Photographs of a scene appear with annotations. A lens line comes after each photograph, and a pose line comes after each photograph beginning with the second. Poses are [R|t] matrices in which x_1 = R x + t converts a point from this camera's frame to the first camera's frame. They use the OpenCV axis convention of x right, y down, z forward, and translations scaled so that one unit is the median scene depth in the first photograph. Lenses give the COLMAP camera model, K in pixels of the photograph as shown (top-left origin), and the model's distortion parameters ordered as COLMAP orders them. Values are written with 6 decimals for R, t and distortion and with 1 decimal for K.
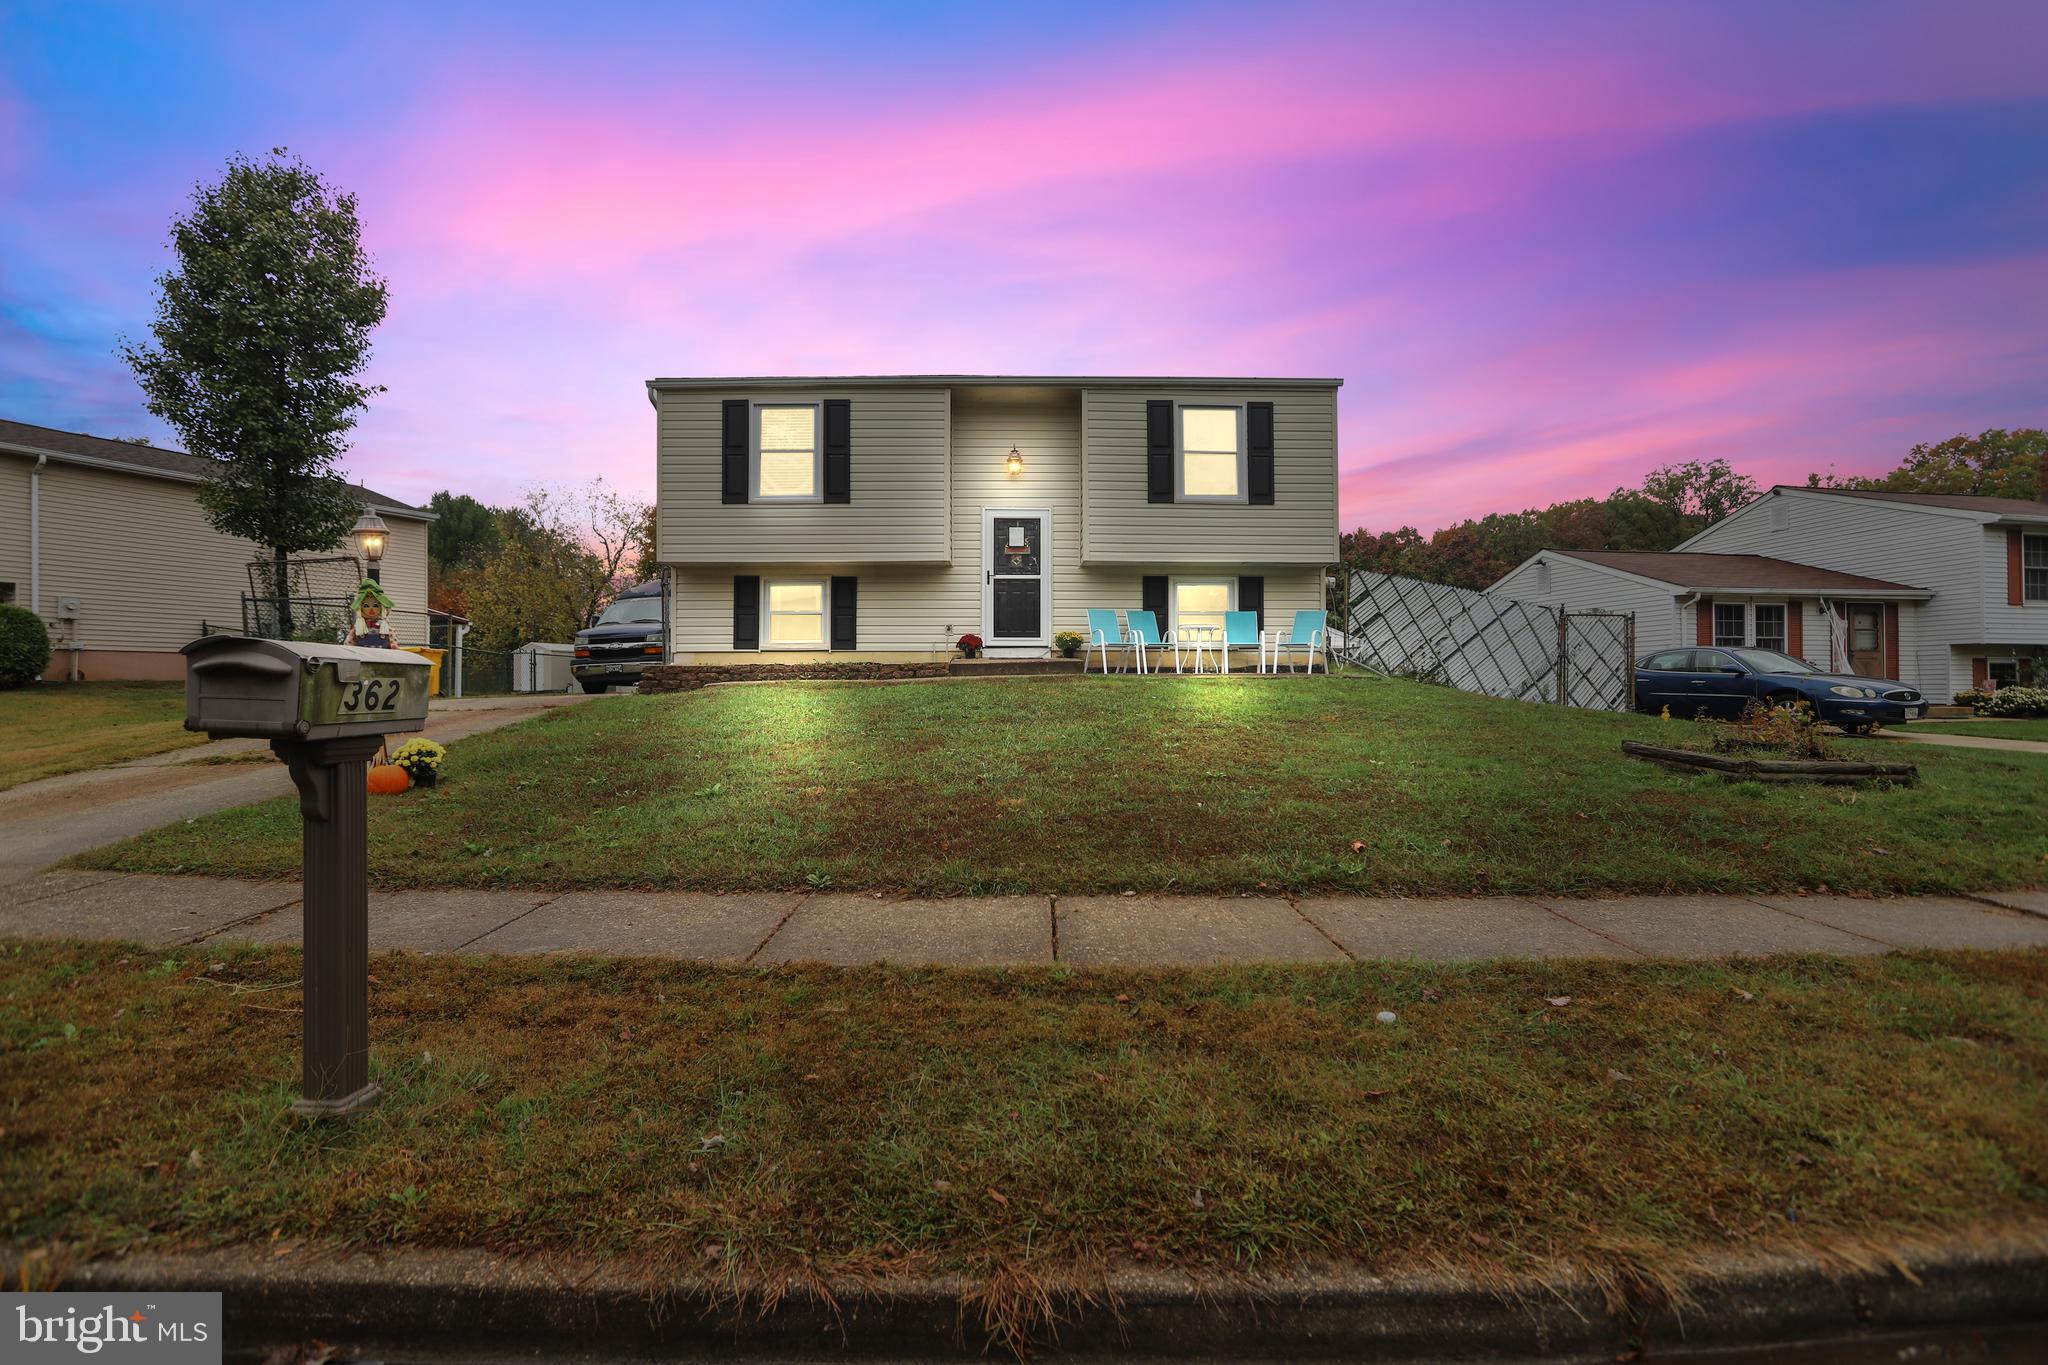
lens RADIAL K [[972.5, 0, 1024.0], [0, 972.5, 682.5], [0, 0, 1]] dist [-0.003940, 0.000403]
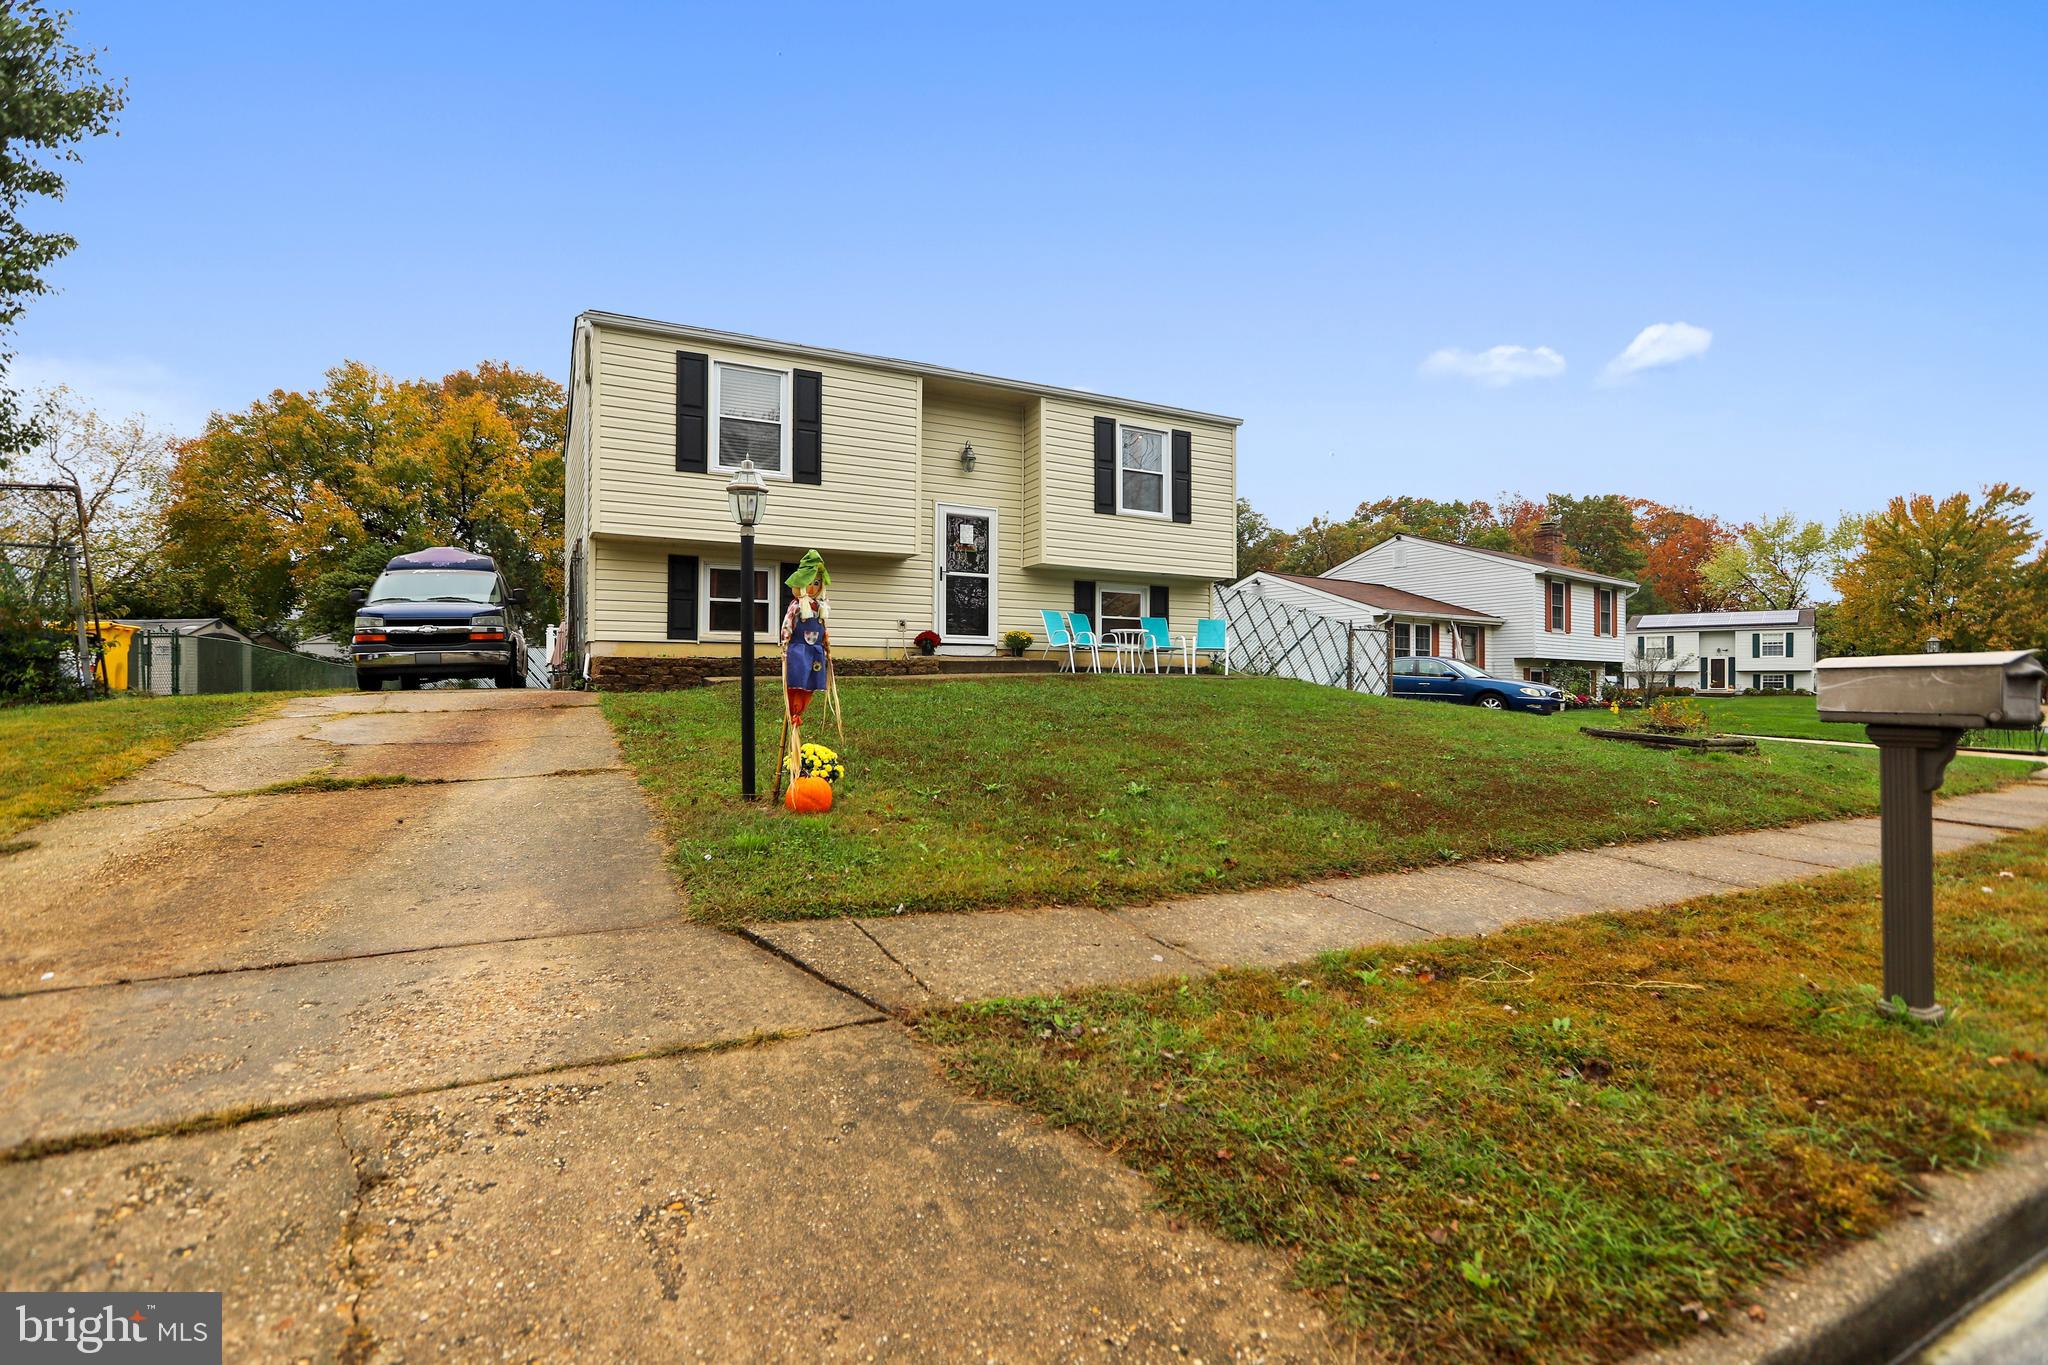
lens RADIAL K [[1002.3, 0, 1024.0], [0, 1002.3, 682.5], [0, 0, 1]] dist [0.002657, 0.001028]
pose [[0.881769, 0.006202, 0.471641, -0.439314], [-0.008138, 0.999965, 0.002065, -0.000479], [-0.471612, -0.005659, 0.881788, 0.065843]]
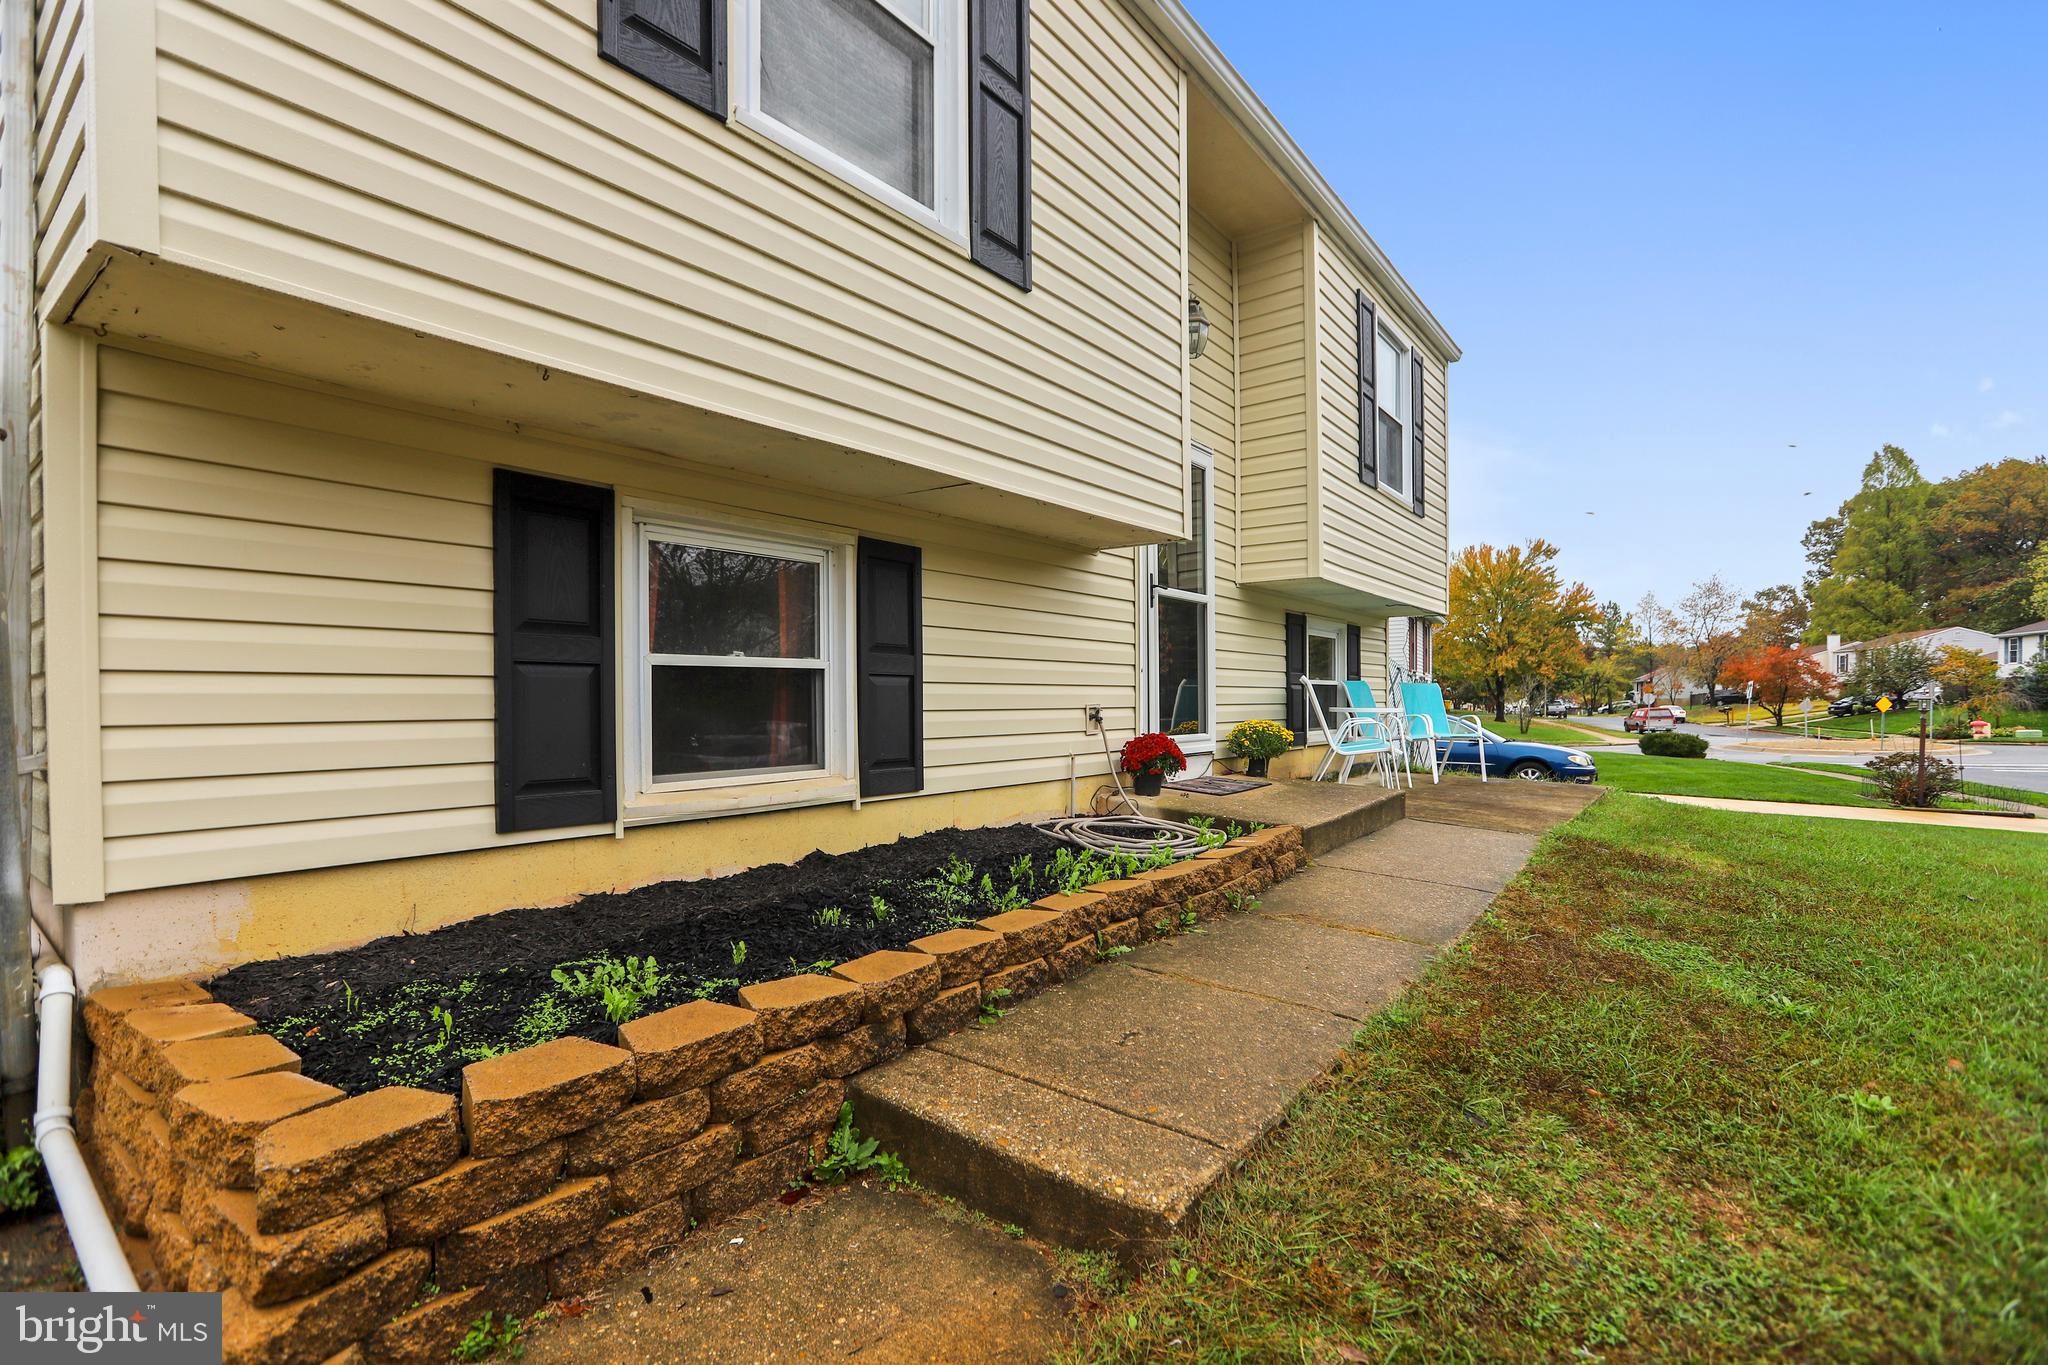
lens RADIAL K [[972.5, 0, 1024.0], [0, 972.5, 682.5], [0, 0, 1]] dist [-0.003940, 0.000403]
pose [[0.593034, 0.008462, 0.805133, -0.395184], [-0.006036, 0.999963, -0.006064, -0.065819], [-0.805154, -0.001263, 0.593064, 0.799584]]
